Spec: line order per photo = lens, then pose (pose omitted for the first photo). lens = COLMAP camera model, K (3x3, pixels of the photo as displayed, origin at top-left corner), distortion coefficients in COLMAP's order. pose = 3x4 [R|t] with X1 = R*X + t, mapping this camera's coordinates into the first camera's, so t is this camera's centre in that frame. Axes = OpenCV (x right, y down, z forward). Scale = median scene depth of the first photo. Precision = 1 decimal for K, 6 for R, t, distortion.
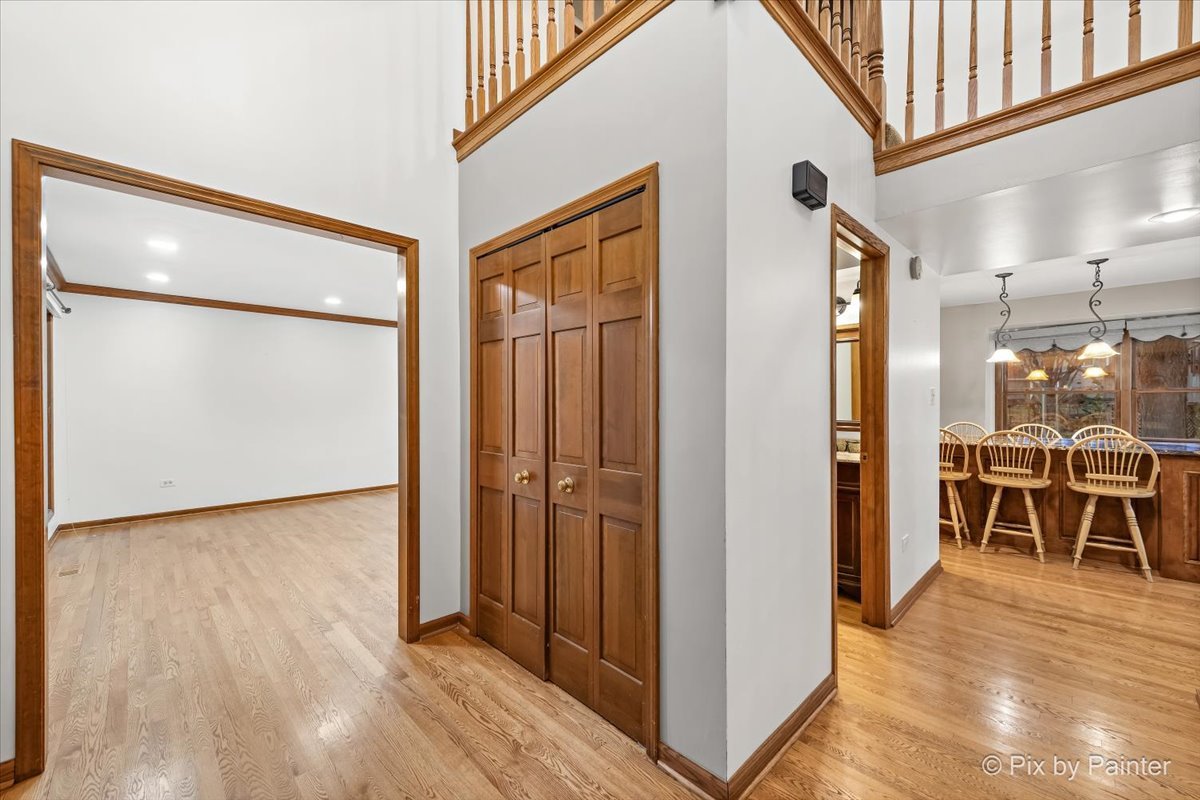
lens RADIAL K [[476.2, 0, 600.0], [0, 476.2, 400.0], [0, 0, 1]] dist [-0.000520, 0.000175]
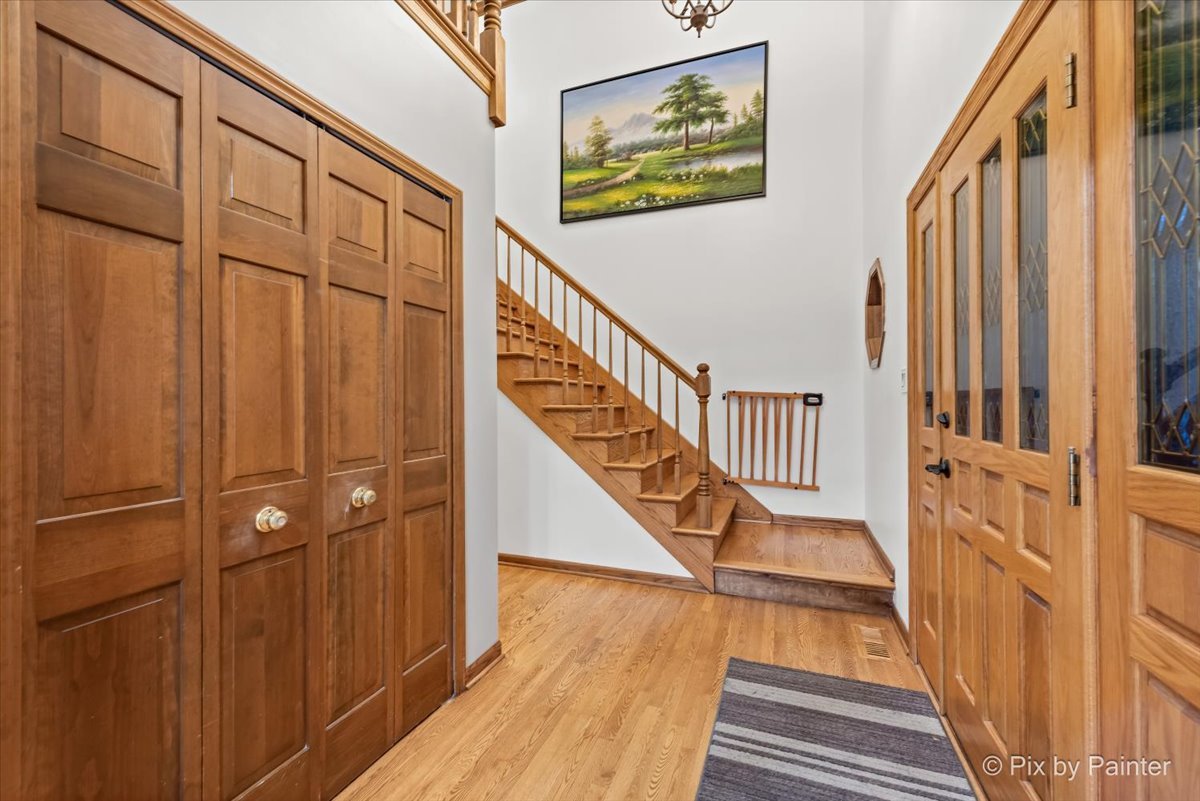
lens RADIAL K [[489.4, 0, 600.0], [0, 489.4, 400.5], [0, 0, 1]] dist [-0.000377, -0.000191]
pose [[-0.423980, 0.007135, 0.905644, -0.622547], [0.001908, 0.999974, -0.006985, 0.020914], [-0.905670, -0.001234, -0.423982, 0.657978]]
